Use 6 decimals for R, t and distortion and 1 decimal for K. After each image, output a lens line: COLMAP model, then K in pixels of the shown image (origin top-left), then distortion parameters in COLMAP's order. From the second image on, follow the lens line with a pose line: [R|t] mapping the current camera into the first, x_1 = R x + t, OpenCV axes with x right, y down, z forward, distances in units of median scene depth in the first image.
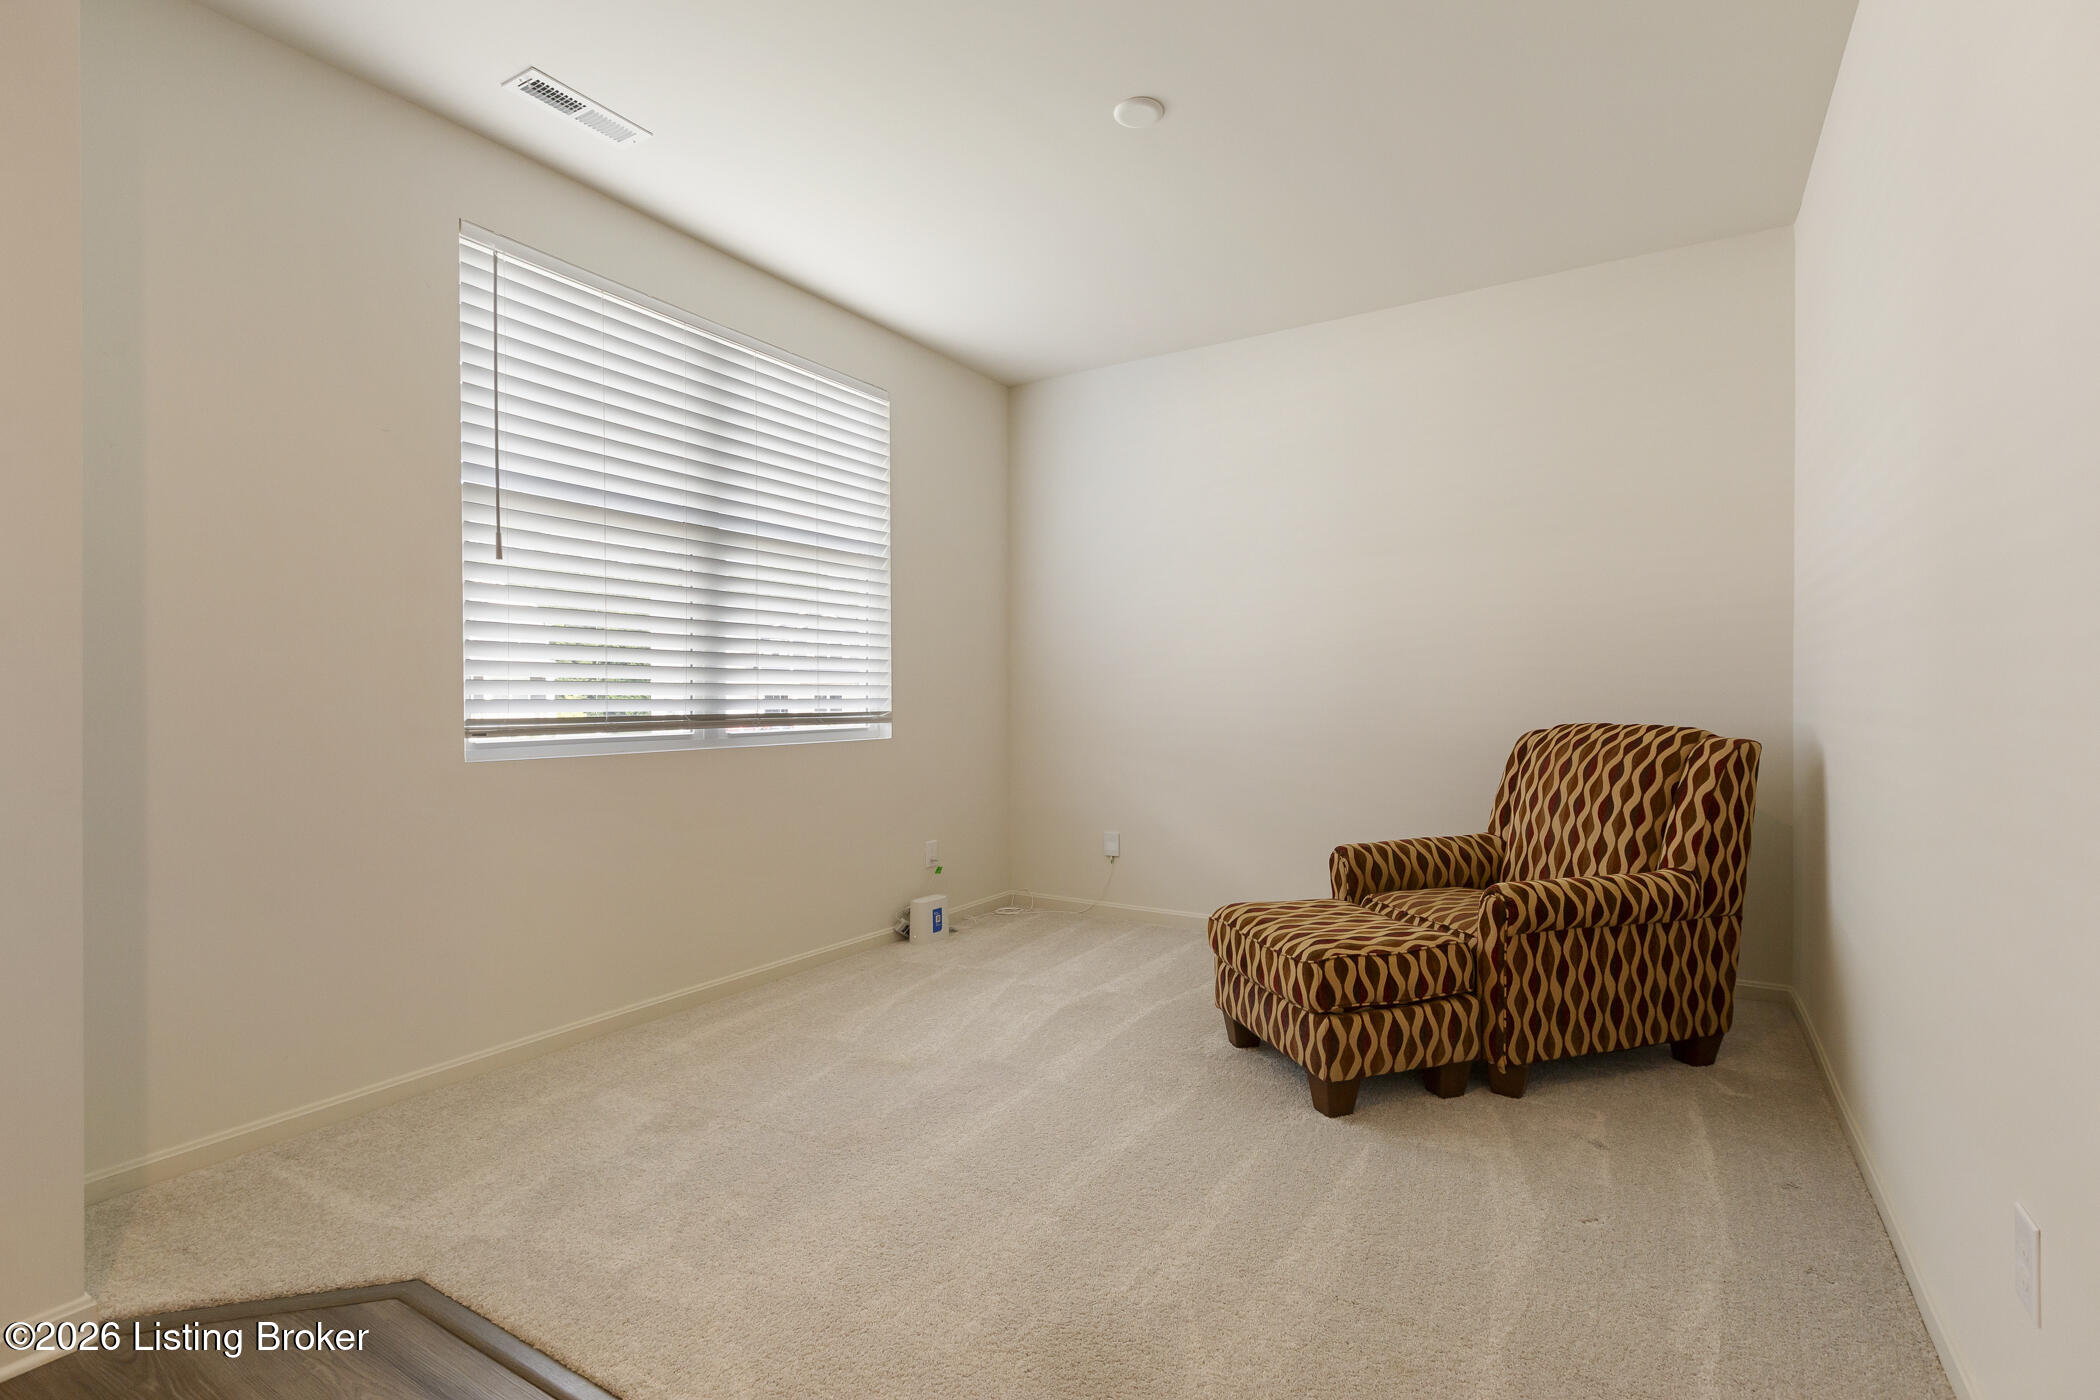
lens RADIAL K [[856.0, 0, 1050.0], [0, 856.0, 700.0], [0, 0, 1]] dist [0.001247, 0.000128]
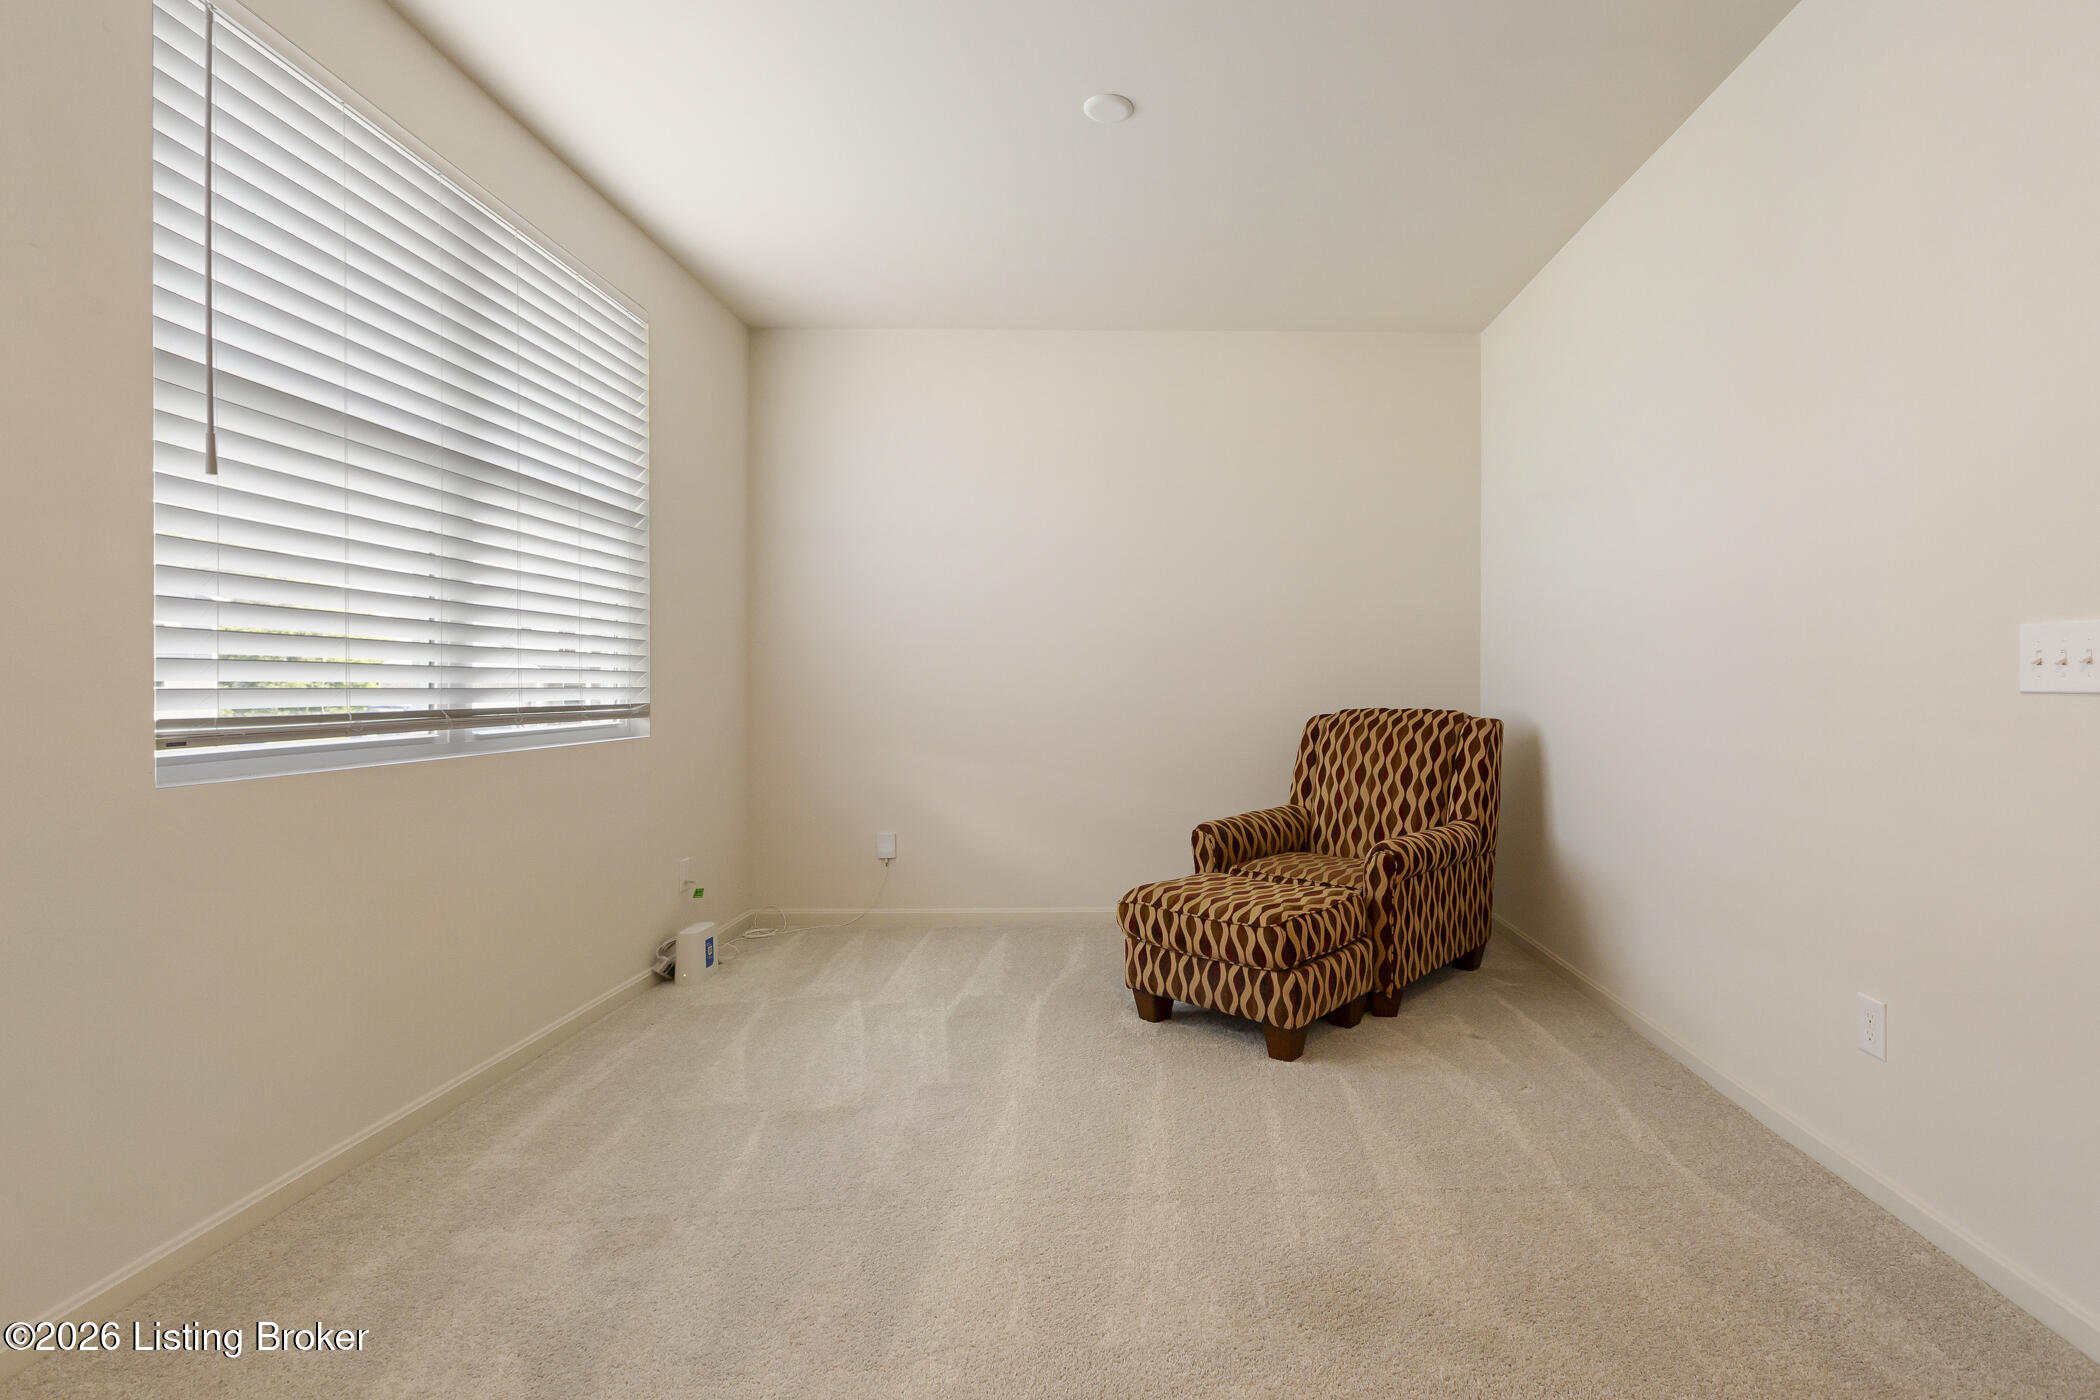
lens RADIAL K [[919.7, 0, 1048.3], [0, 919.7, 682.9], [0, 0, 1]] dist [-0.002105, 0.000189]
pose [[0.873704, 0.002850, 0.486450, -0.438434], [0.000156, 0.999981, -0.006140, -0.001270], [-0.486458, 0.005440, 0.873687, 0.080576]]
